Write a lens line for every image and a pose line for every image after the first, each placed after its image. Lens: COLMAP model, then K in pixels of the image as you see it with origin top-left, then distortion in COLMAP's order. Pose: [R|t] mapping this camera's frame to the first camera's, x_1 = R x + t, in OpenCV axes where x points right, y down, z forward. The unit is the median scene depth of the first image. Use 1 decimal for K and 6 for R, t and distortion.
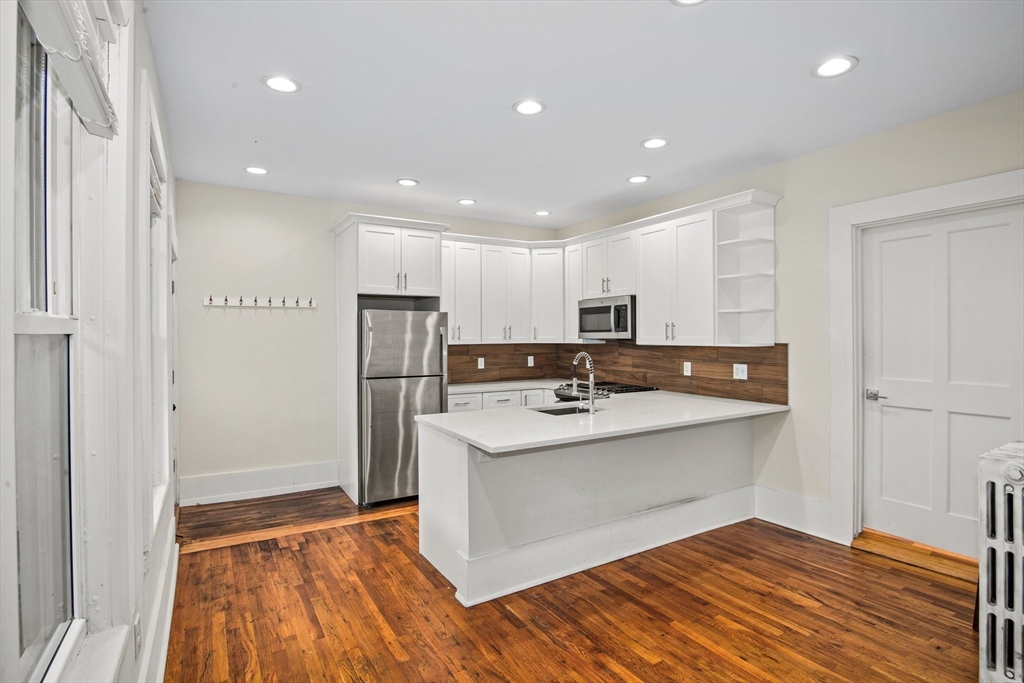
lens RADIAL K [[501.9, 0, 511.6], [0, 501.9, 337.6], [0, 0, 1]] dist [-0.018575, 0.000204]
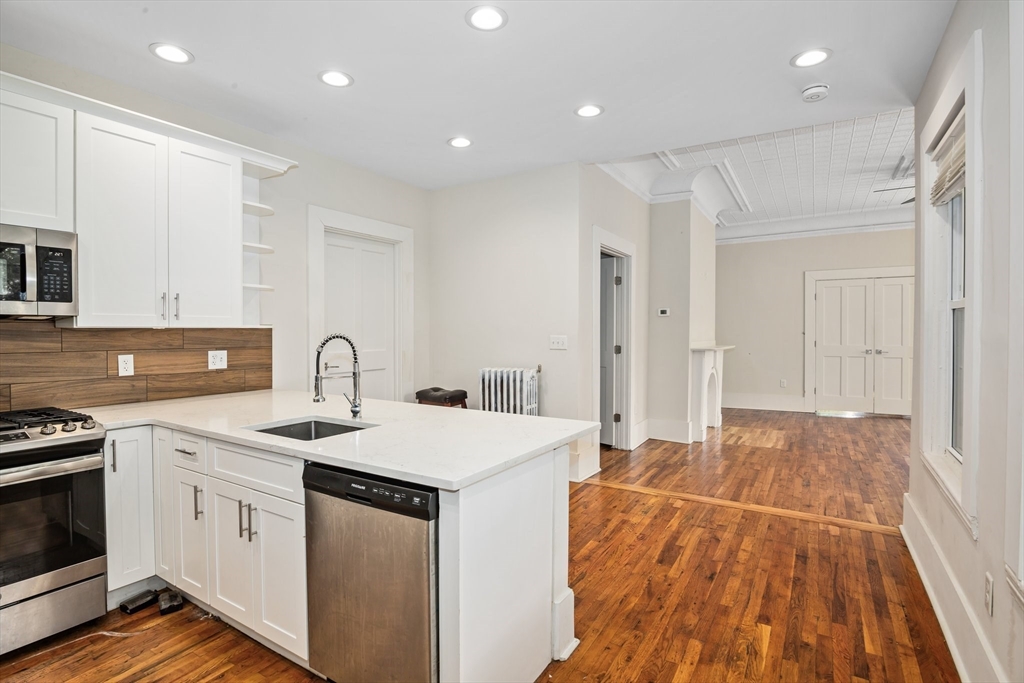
lens RADIAL K [[501.9, 0, 511.8], [0, 501.9, 339.3], [0, 0, 1]] dist [-0.018575, 0.000204]
pose [[-0.448534, -0.015790, 0.893627, -0.491573], [0.004613, 0.999790, 0.019981, 0.020861], [-0.893754, 0.013085, -0.448366, 0.943738]]
